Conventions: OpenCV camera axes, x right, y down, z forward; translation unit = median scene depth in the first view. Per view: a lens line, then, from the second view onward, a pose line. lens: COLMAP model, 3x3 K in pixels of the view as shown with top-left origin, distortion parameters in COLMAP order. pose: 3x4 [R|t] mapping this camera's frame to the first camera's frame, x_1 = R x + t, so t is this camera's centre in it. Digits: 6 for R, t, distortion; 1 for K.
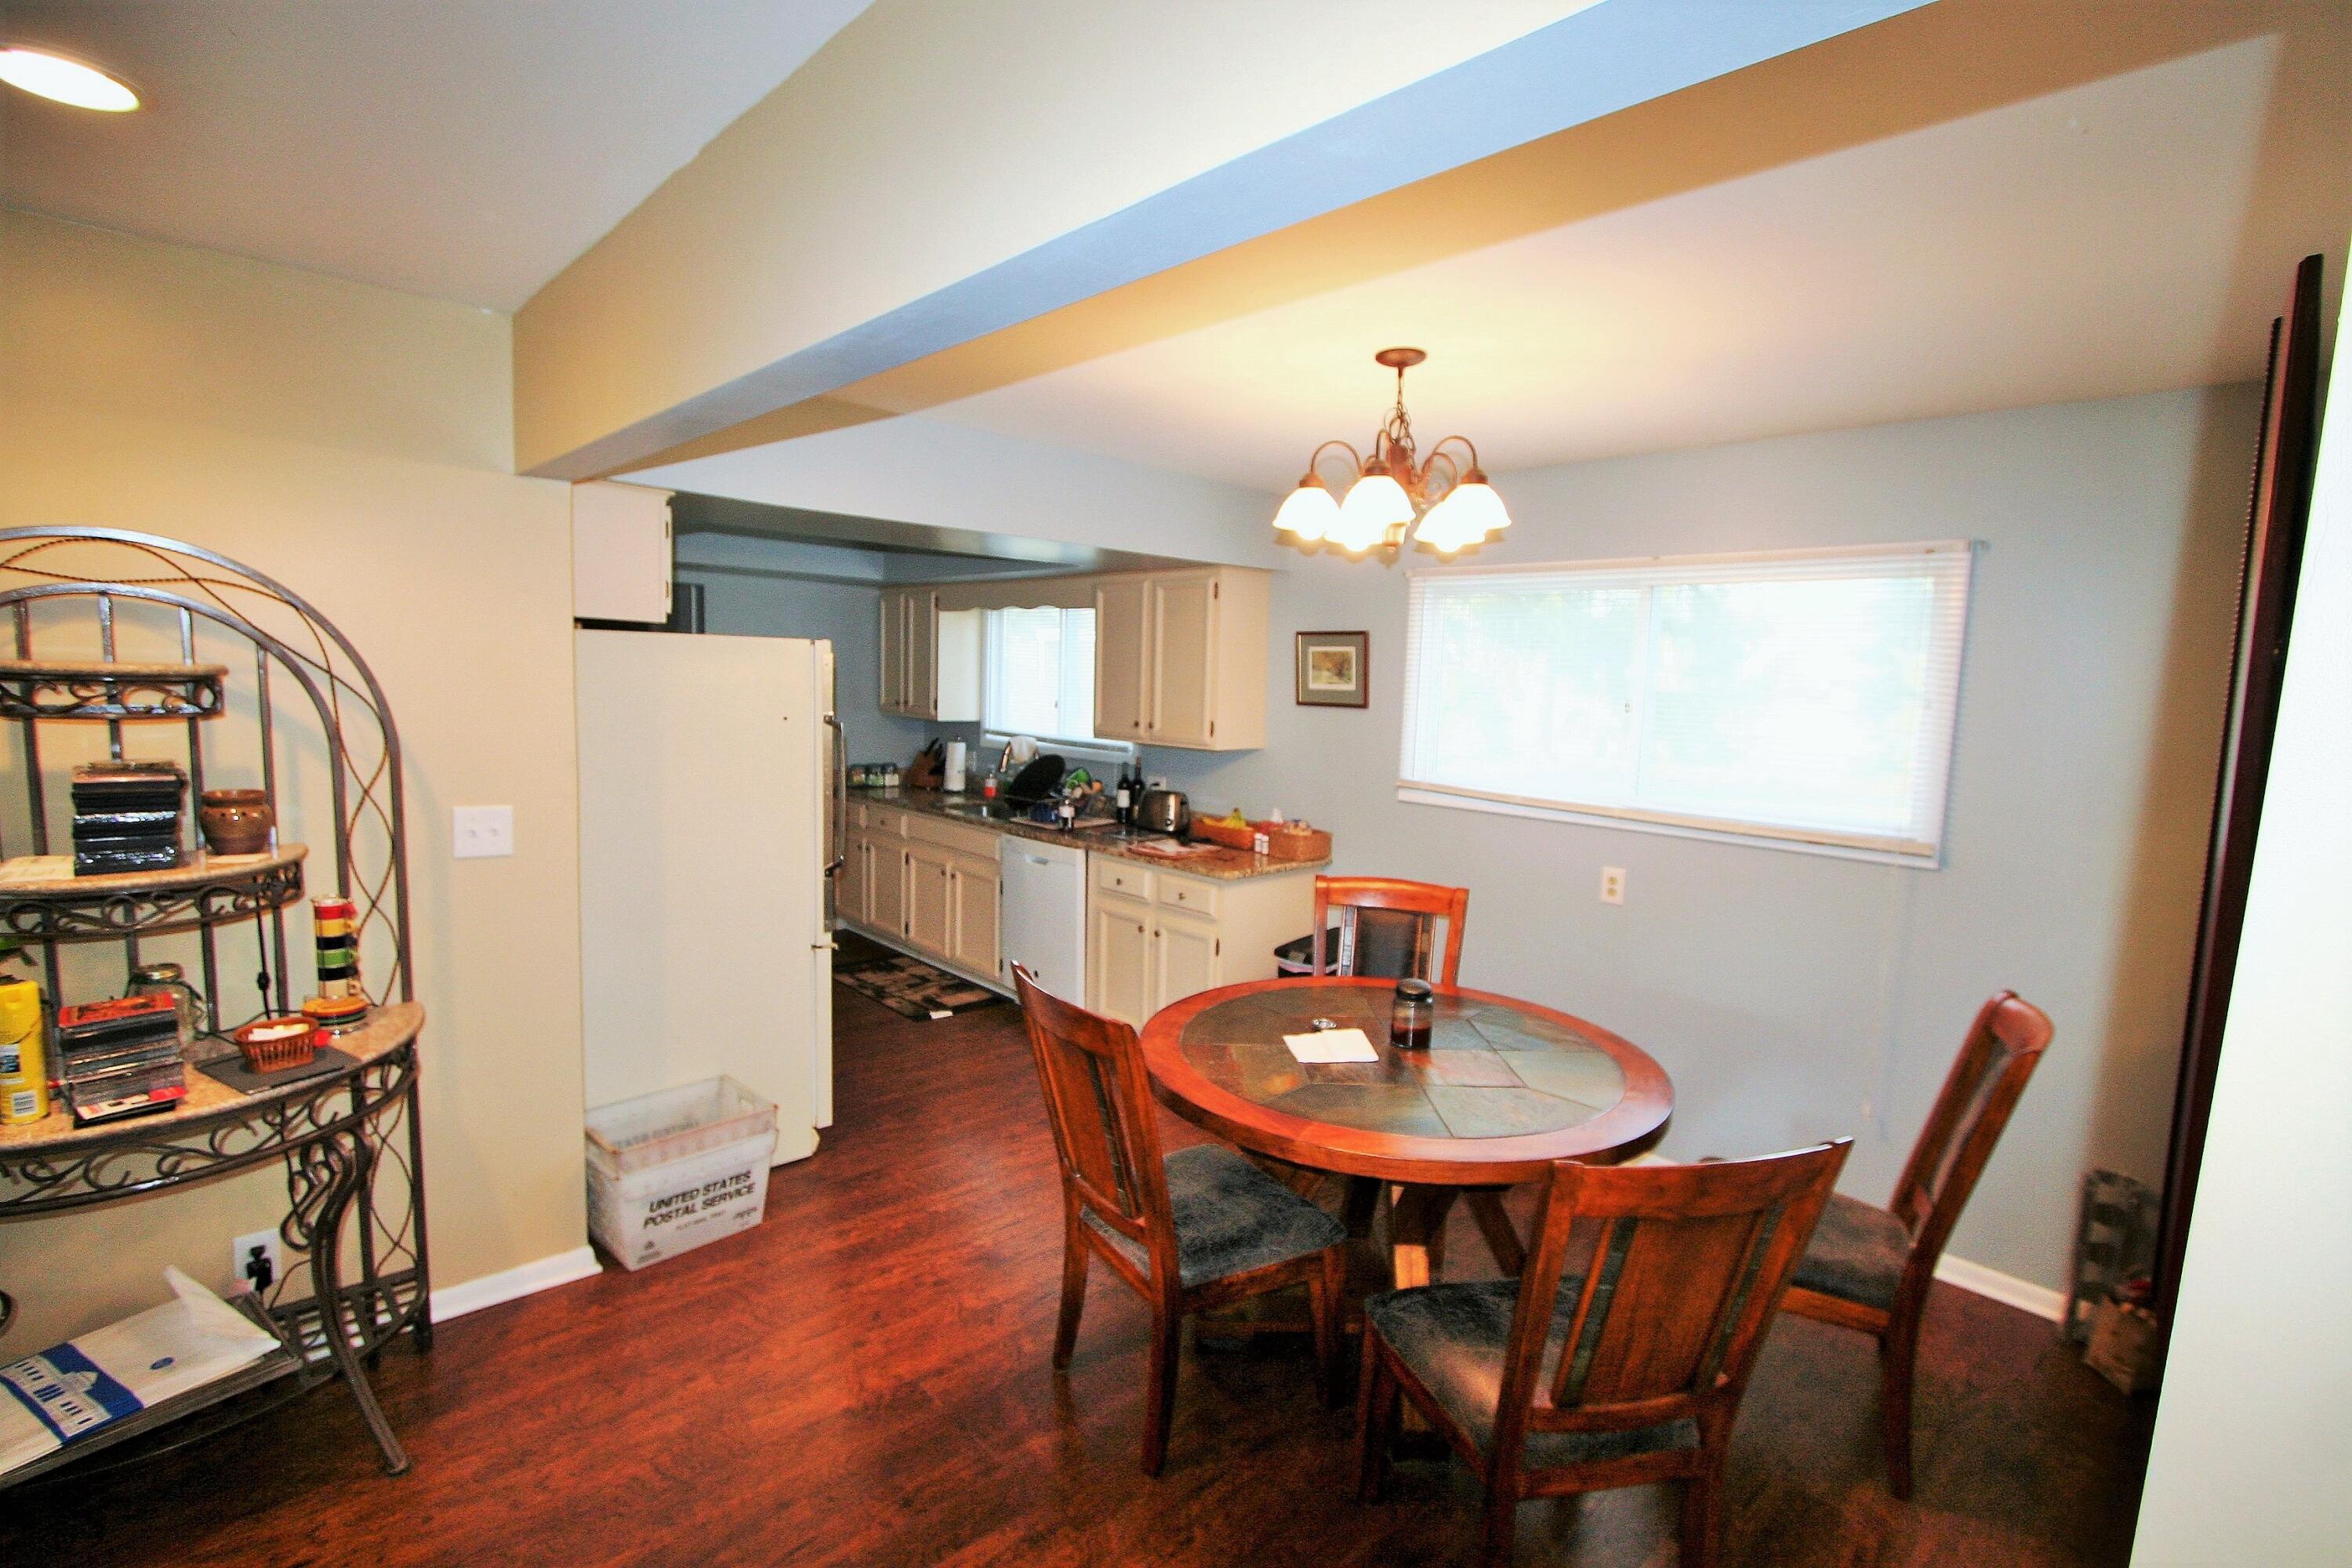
lens RADIAL K [[1081.6, 0, 1174.1], [0, 1081.6, 806.7], [0, 0, 1]] dist [-0.003656, -0.000441]
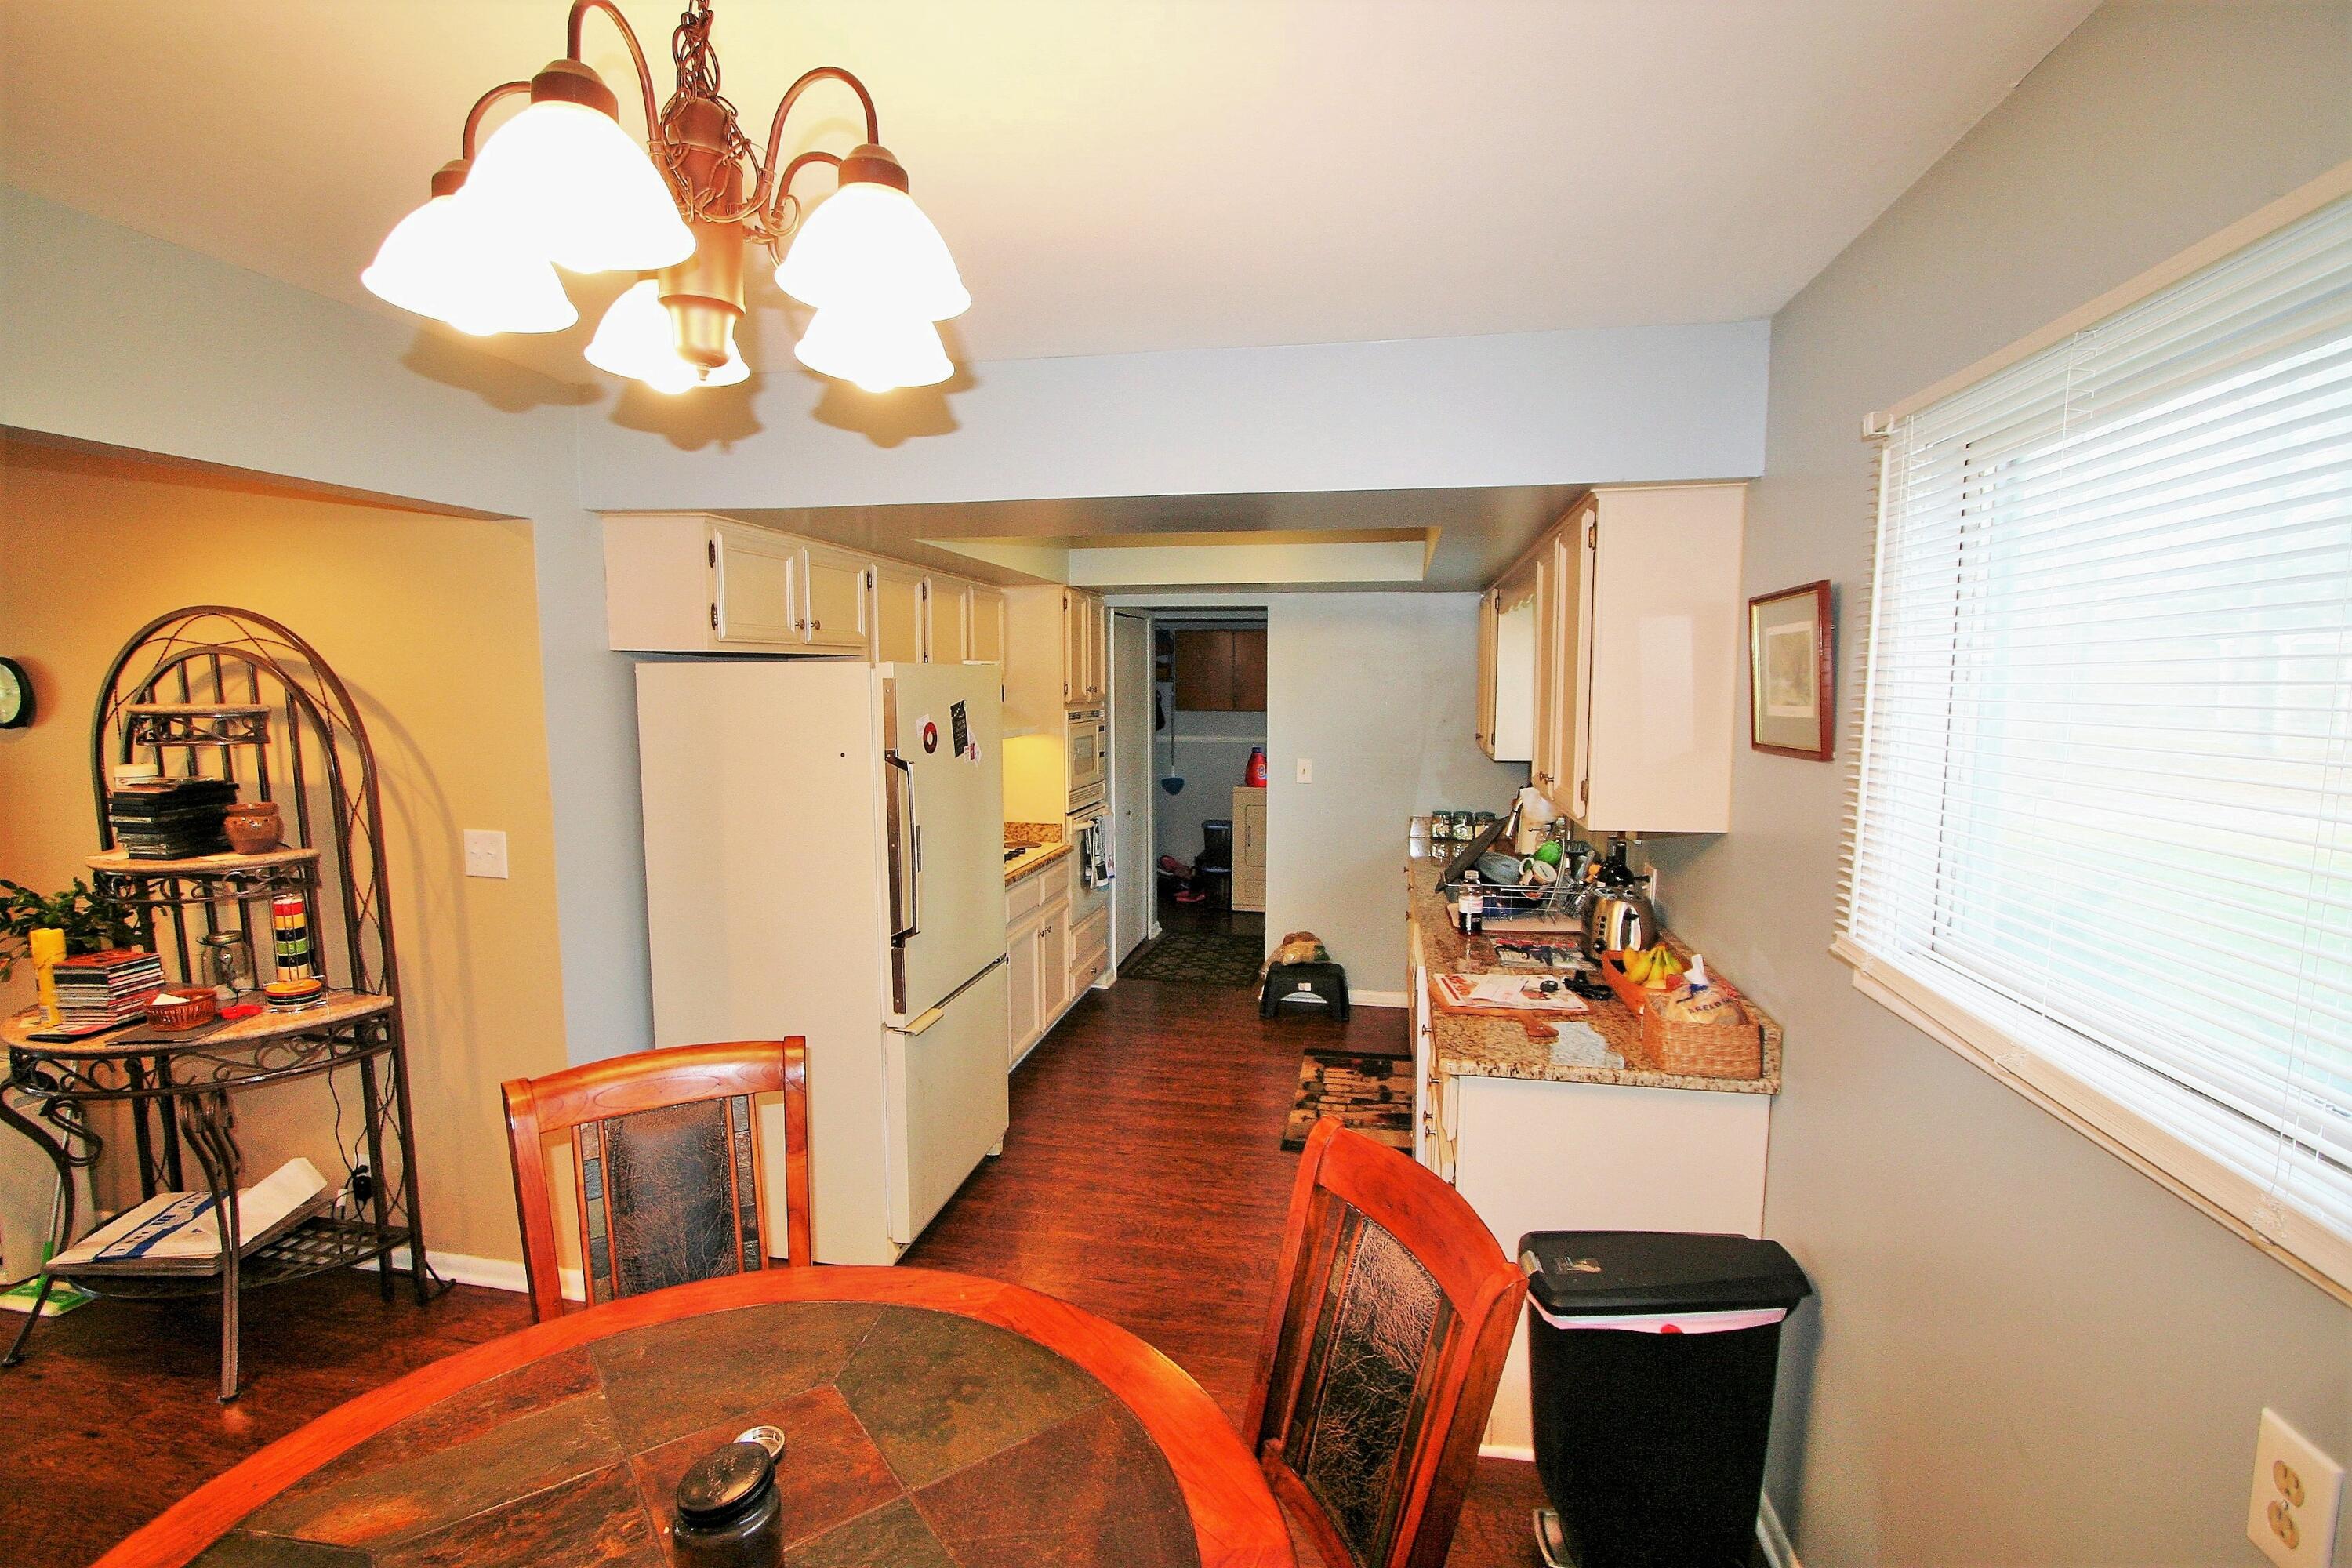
lens RADIAL K [[1081.6, 0, 1174.1], [0, 1081.6, 806.7], [0, 0, 1]] dist [-0.003656, -0.000441]
pose [[0.582297, 0.060114, -0.810750, 0.648534], [-0.083346, 0.996422, 0.014021, -0.098685], [0.808692, 0.059409, 0.585224, 0.929622]]
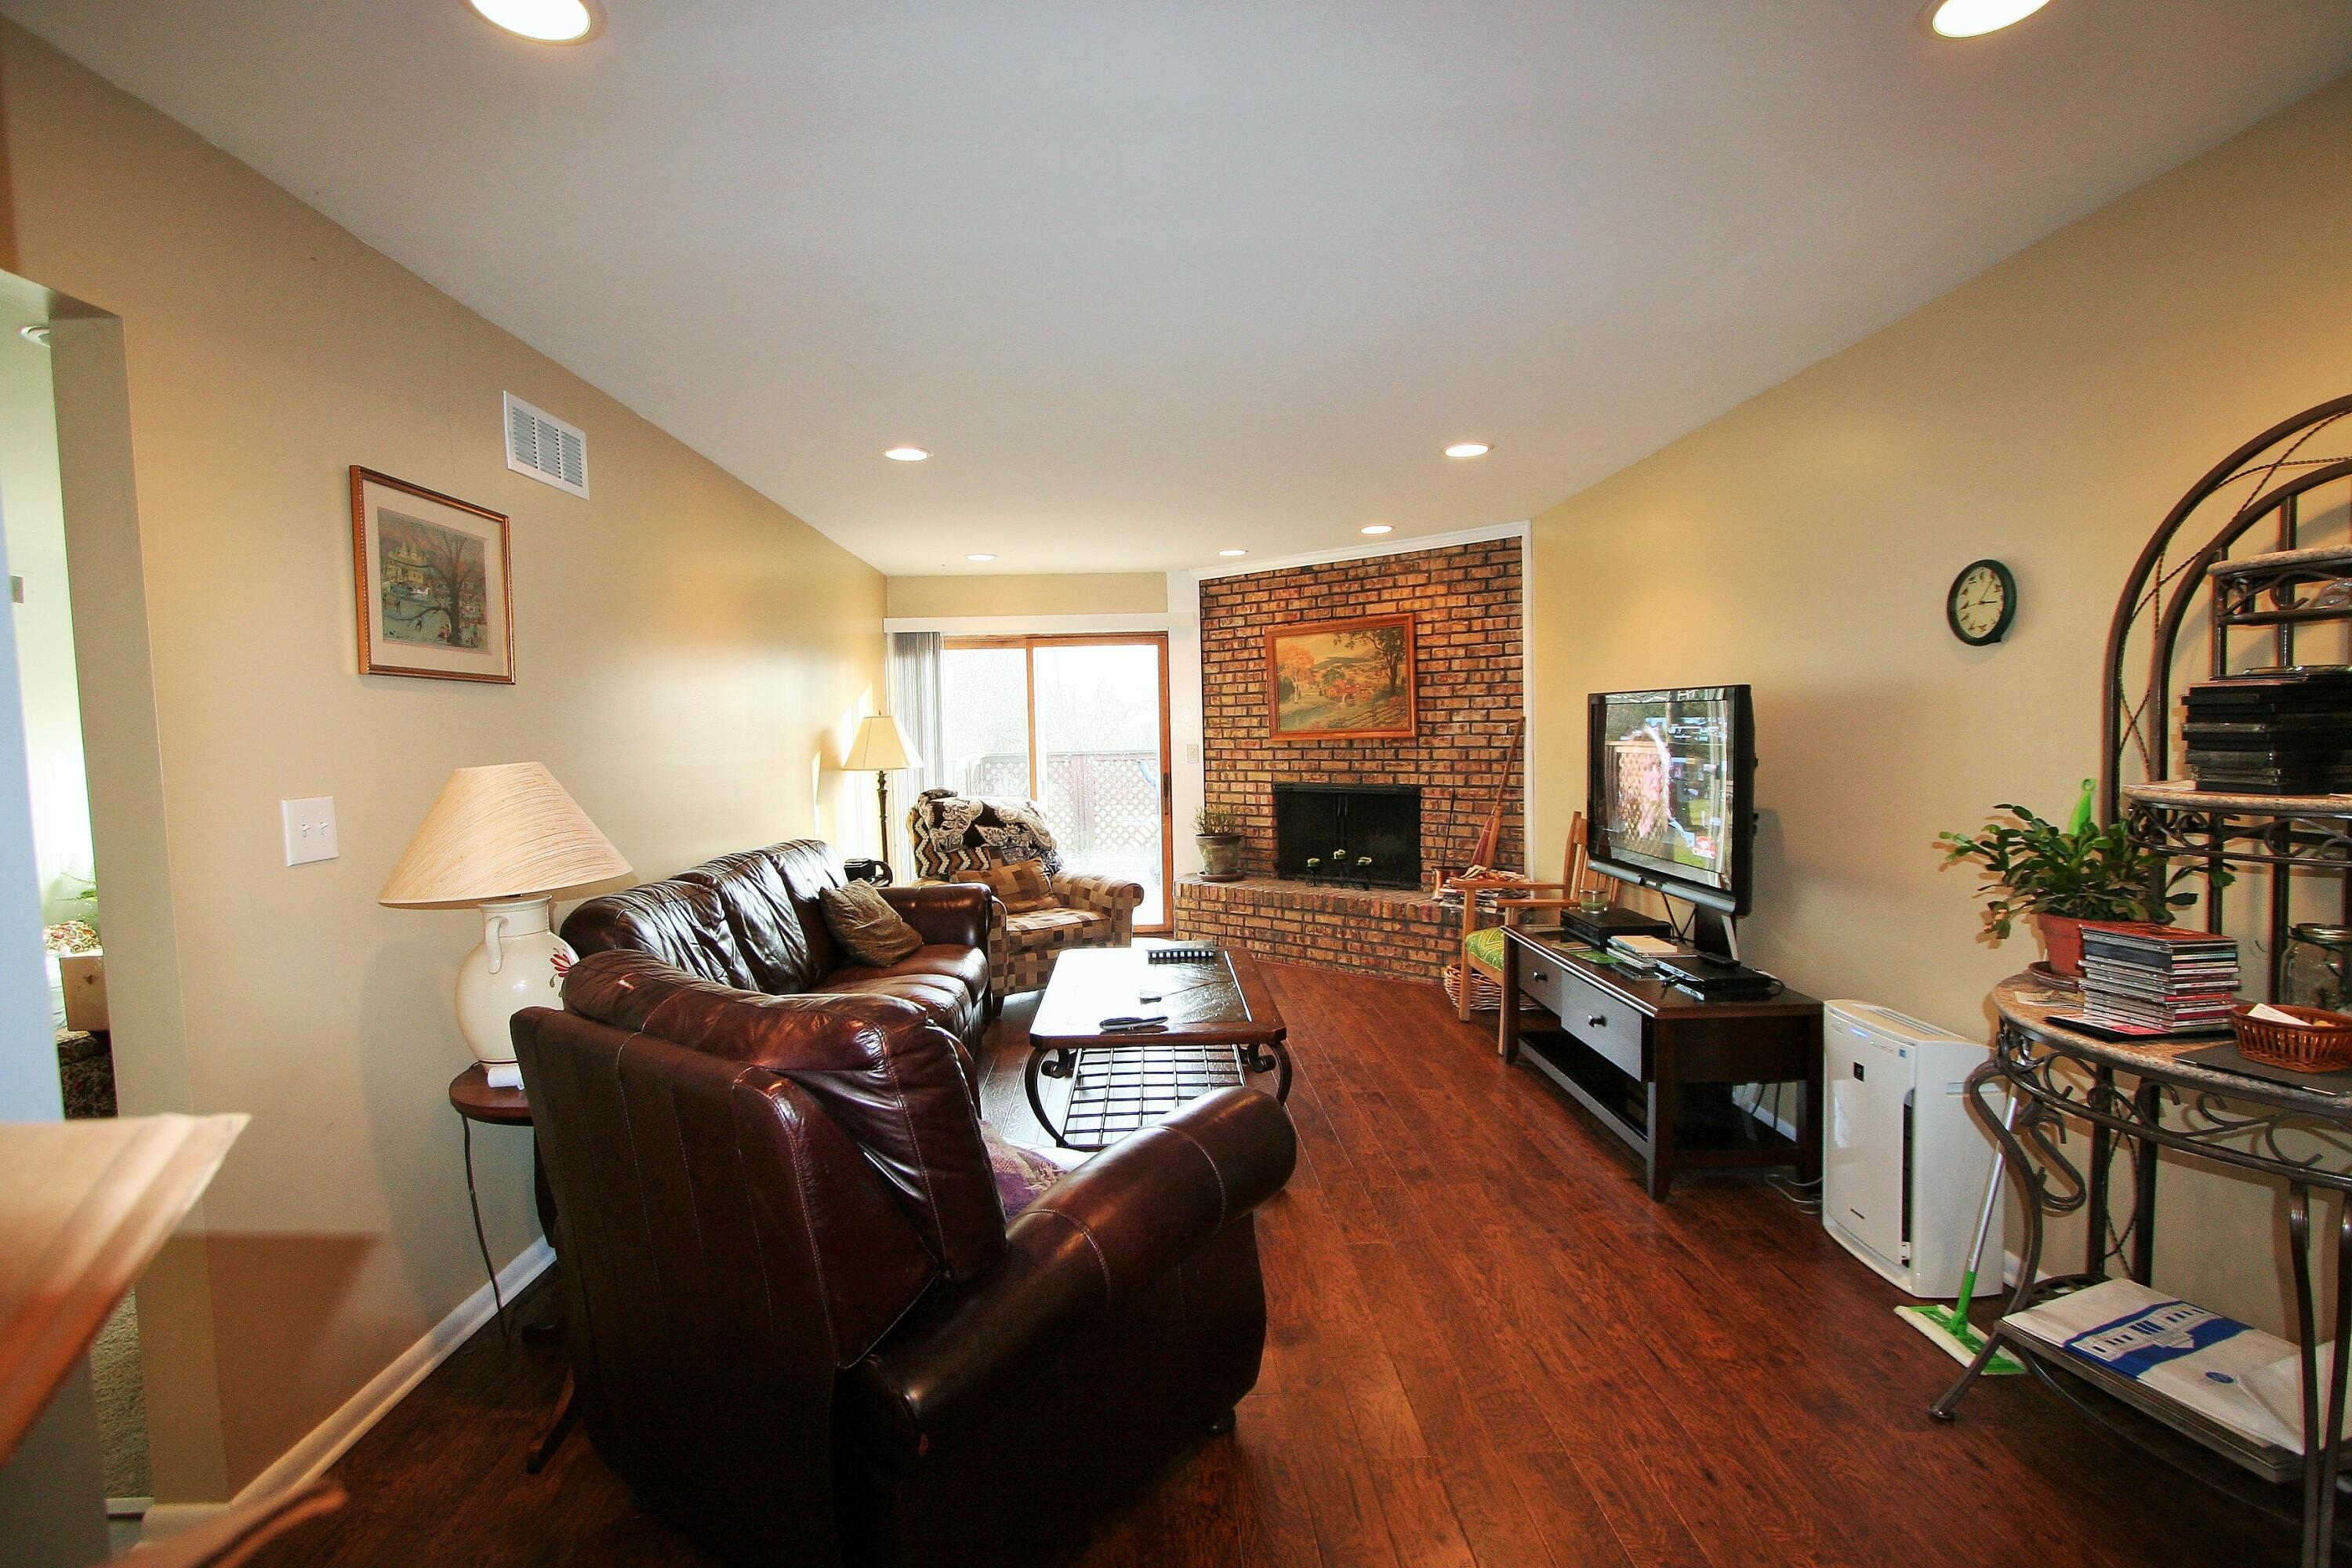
lens RADIAL K [[1081.6, 0, 1174.1], [0, 1081.6, 806.7], [0, 0, 1]] dist [-0.003656, -0.000441]
pose [[-0.653806, 0.032494, -0.755964, 0.186176], [-0.092518, 0.988148, 0.122490, 0.033503], [0.750985, 0.150025, -0.643051, 0.684995]]
